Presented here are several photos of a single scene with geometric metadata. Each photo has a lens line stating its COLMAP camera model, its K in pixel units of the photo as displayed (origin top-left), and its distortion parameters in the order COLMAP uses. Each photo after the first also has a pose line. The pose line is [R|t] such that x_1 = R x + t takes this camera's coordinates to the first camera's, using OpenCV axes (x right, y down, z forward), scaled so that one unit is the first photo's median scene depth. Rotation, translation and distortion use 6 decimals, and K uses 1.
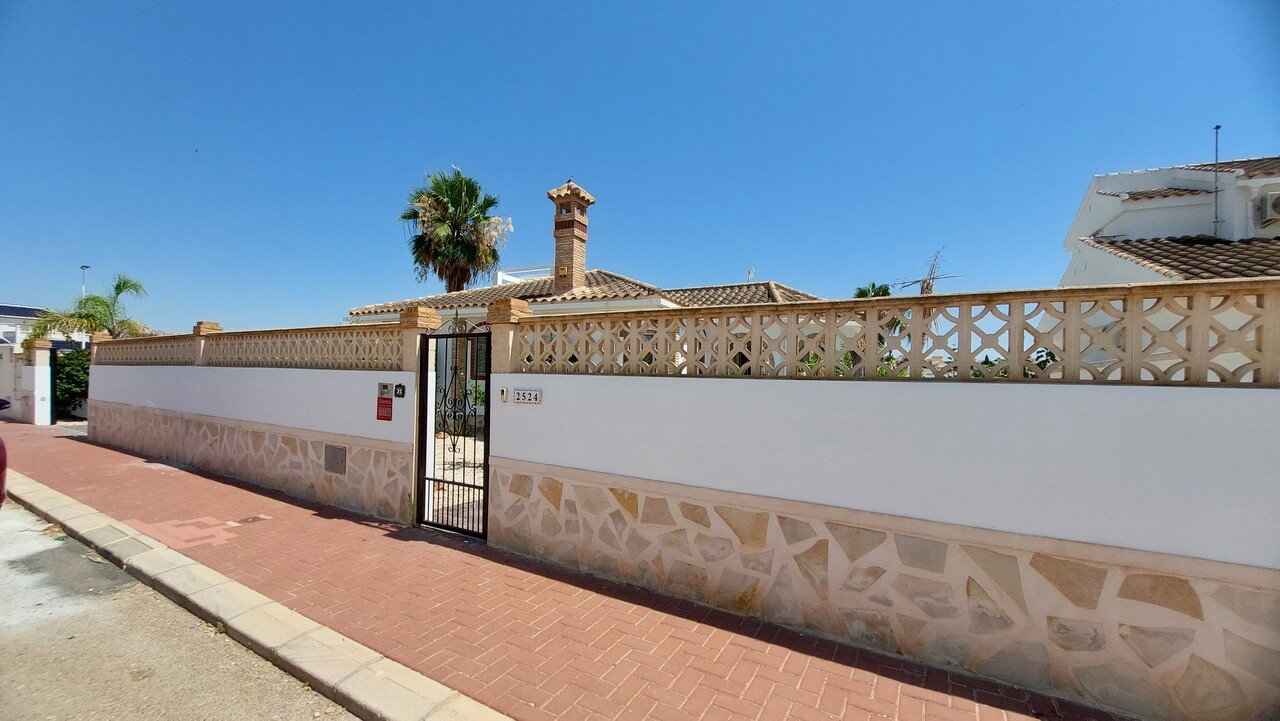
lens RADIAL K [[502.0, 0, 625.2], [0, 502.0, 383.5], [0, 0, 1]] dist [-0.011514, -0.000488]
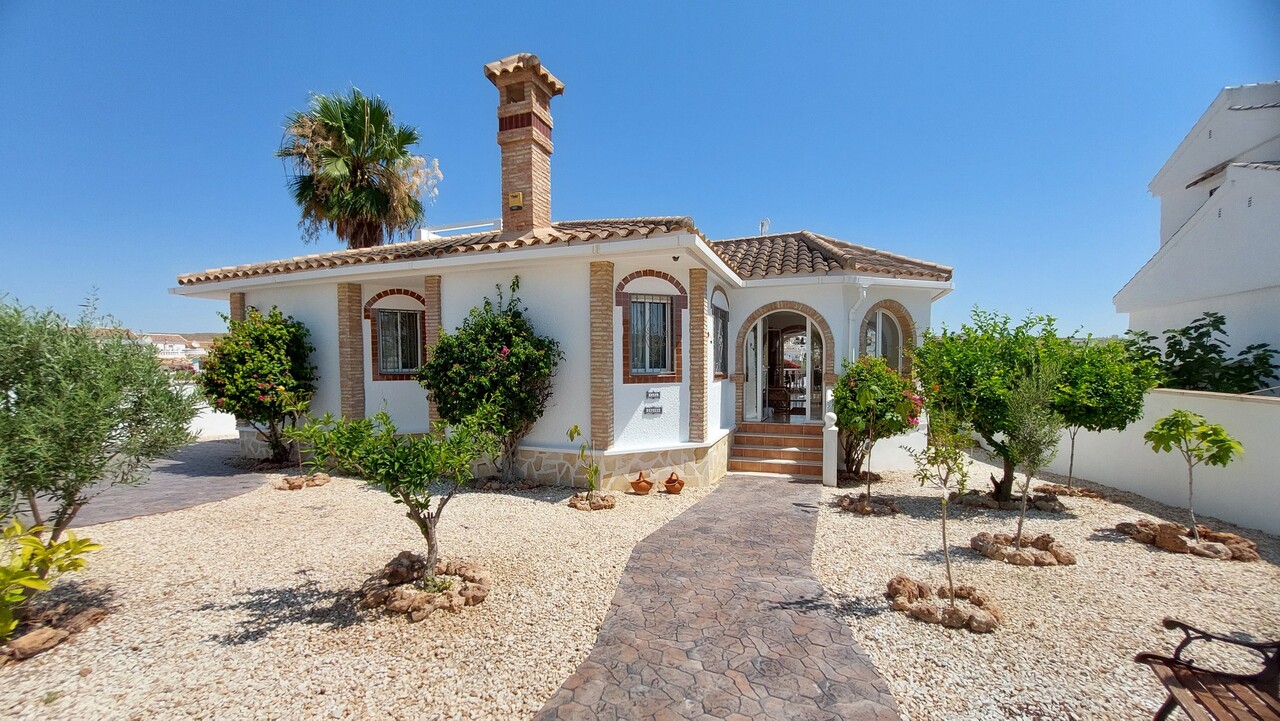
lens RADIAL K [[510.1, 0, 628.3], [0, 510.1, 387.5], [0, 0, 1]] dist [-0.001821, -0.000197]
pose [[0.994398, -0.032452, 0.100597, -0.056441], [0.028598, 0.998809, 0.039521, -0.017232], [-0.101760, -0.036423, 0.994142, 0.354575]]
